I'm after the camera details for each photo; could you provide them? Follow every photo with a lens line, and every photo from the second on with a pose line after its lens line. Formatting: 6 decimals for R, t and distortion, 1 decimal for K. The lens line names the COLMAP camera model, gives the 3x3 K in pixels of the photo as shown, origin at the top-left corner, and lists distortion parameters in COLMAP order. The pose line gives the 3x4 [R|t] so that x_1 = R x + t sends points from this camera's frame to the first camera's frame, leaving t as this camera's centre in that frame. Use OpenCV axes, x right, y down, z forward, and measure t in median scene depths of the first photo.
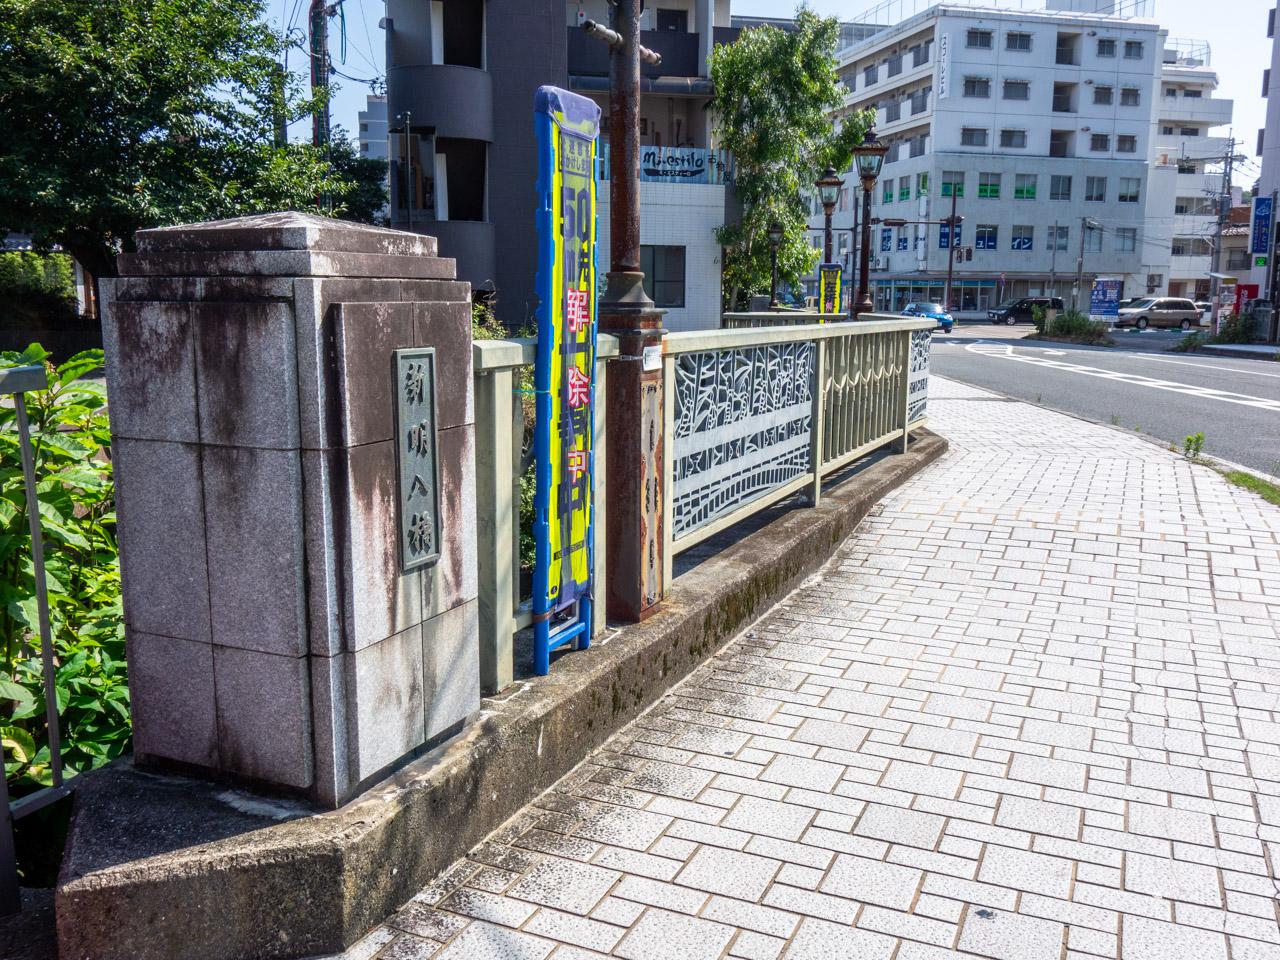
lens RADIAL K [[1150.7, 0, 640.1], [0, 1150.7, 496.4], [0, 0, 1]] dist [0.008944, -0.022390]
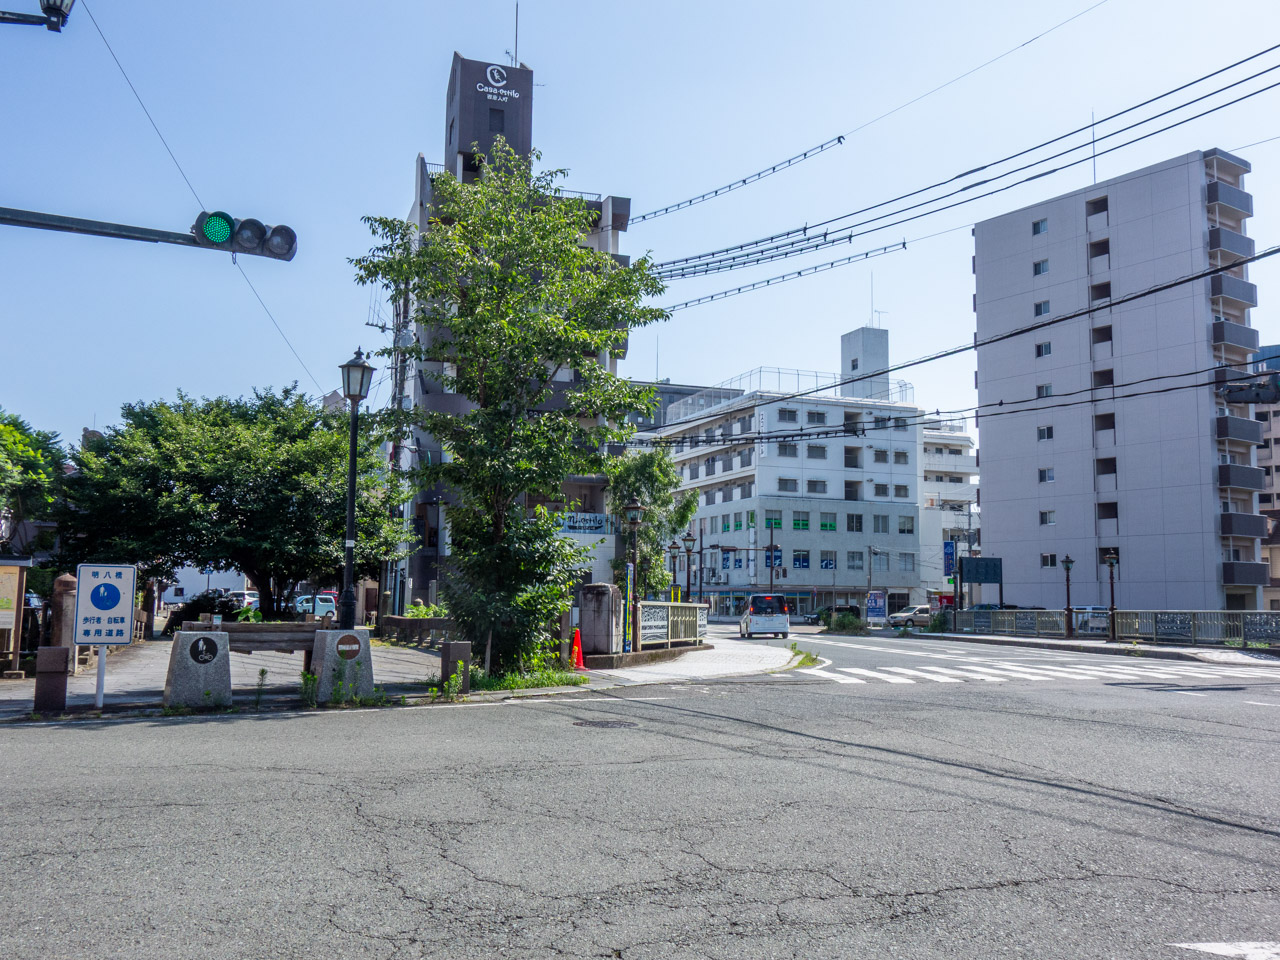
lens RADIAL K [[1150.7, 0, 640.1], [0, 1150.7, 496.4], [0, 0, 1]] dist [0.008944, -0.022390]
pose [[0.992767, 0.015994, 0.118986, -0.034955], [0.015975, 0.964675, -0.262960, 0.044843], [-0.118988, 0.262959, 0.957442, -0.239749]]
